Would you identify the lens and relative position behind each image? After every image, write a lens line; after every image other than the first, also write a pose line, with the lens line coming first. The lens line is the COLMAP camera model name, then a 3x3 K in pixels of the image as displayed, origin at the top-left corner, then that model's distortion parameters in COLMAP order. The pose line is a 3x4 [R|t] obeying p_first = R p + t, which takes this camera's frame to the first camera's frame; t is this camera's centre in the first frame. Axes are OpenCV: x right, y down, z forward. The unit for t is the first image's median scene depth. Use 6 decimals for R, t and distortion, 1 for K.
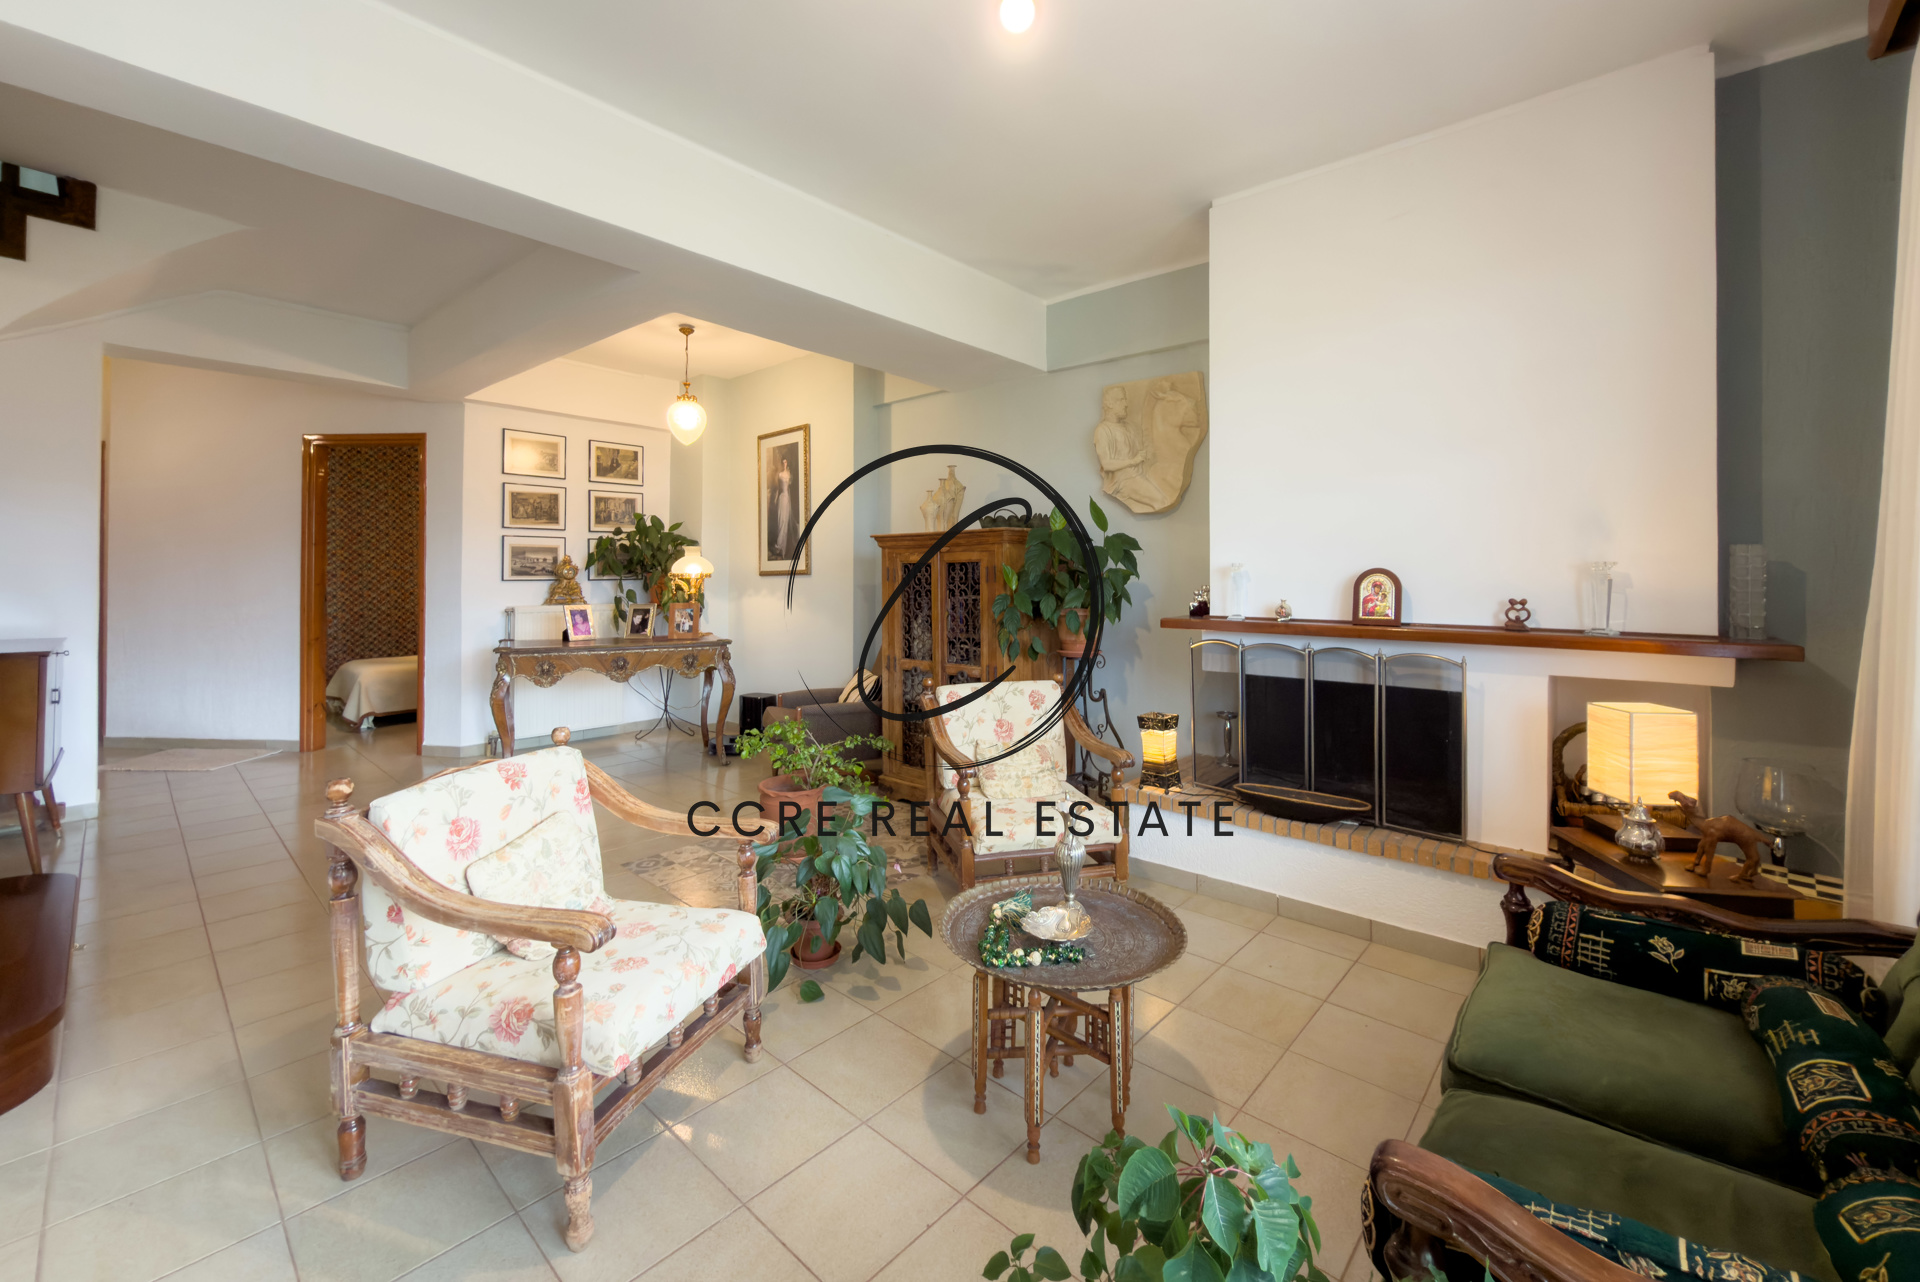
lens RADIAL K [[774.4, 0, 955.6], [0, 774.4, 569.2], [0, 0, 1]] dist [0.001600, 0.000157]
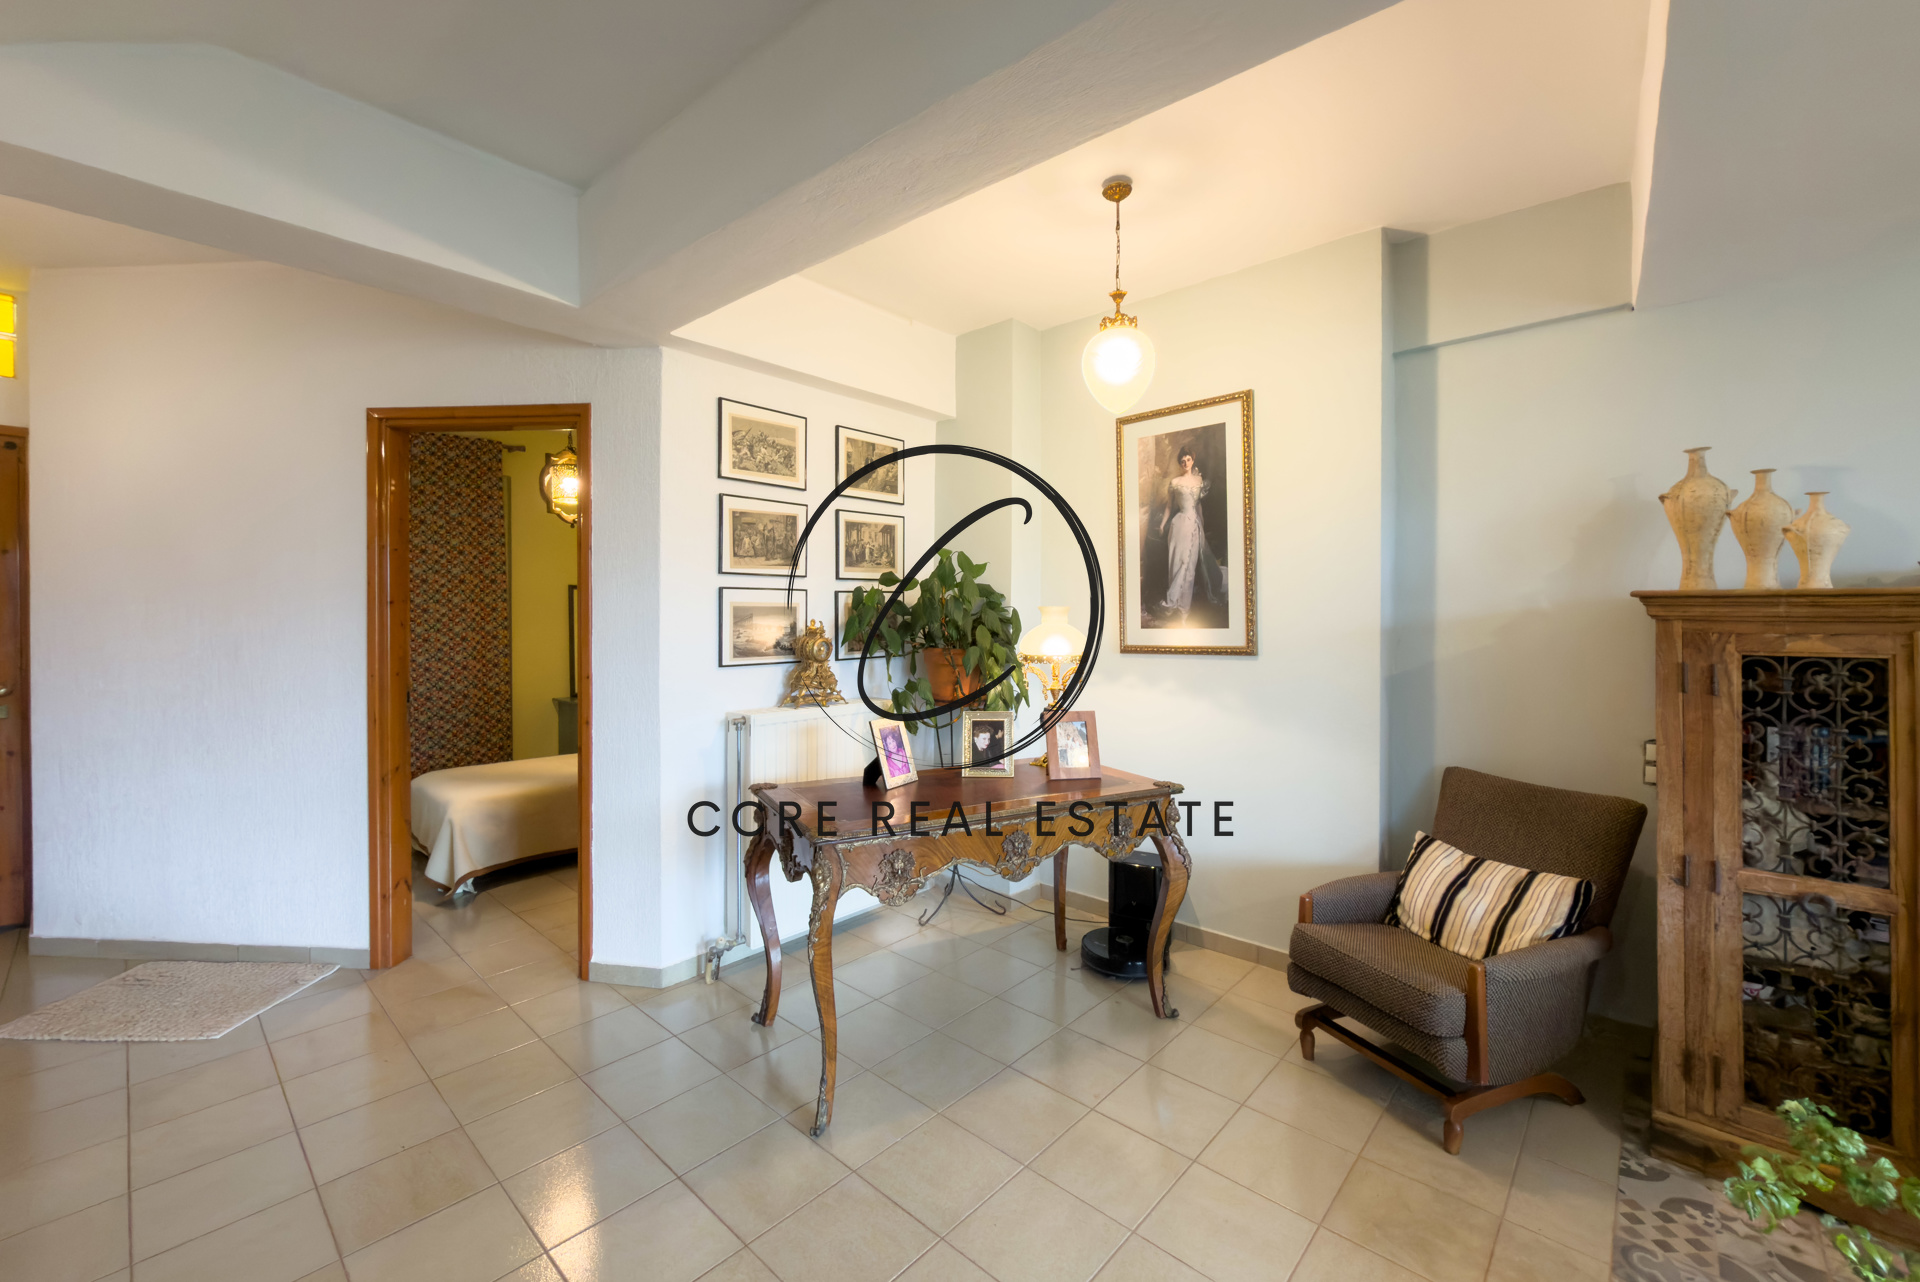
lens RADIAL K [[773.5, 0, 959.2], [0, 773.5, 629.7], [0, 0, 1]] dist [-0.001848, -0.000111]
pose [[0.999999, -0.000839, 0.000615, -0.396899], [0.000824, 0.999704, 0.024329, -0.025323], [-0.000636, -0.024329, 0.999704, 0.421218]]
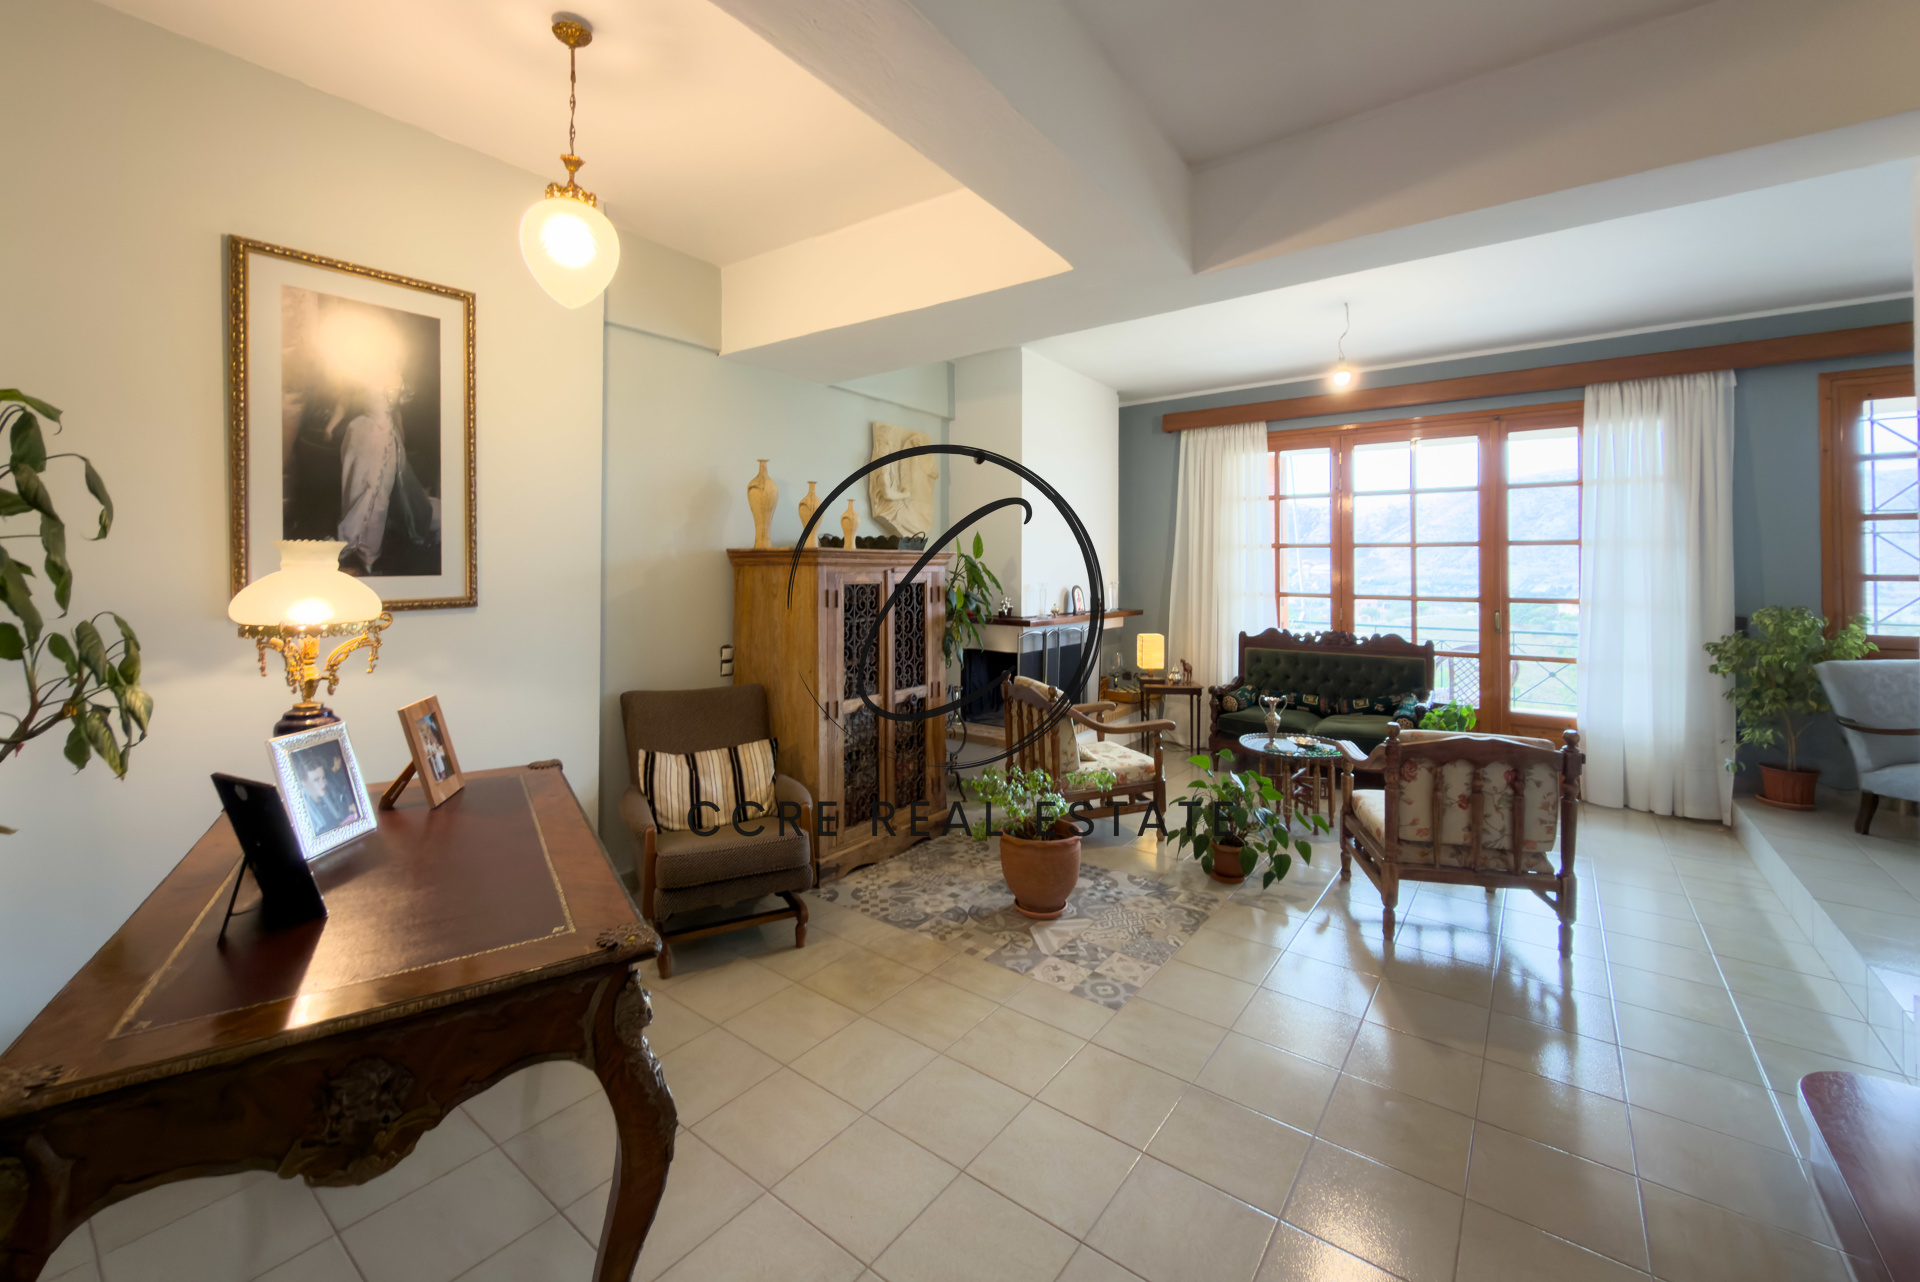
lens RADIAL K [[774.4, 0, 955.6], [0, 774.4, 569.2], [0, 0, 1]] dist [0.001600, 0.000157]
pose [[-0.084047, -0.002022, 0.996460, -0.682120], [-0.010559, 0.999944, 0.001139, -0.019682], [-0.996406, -0.010426, -0.084063, 0.724356]]
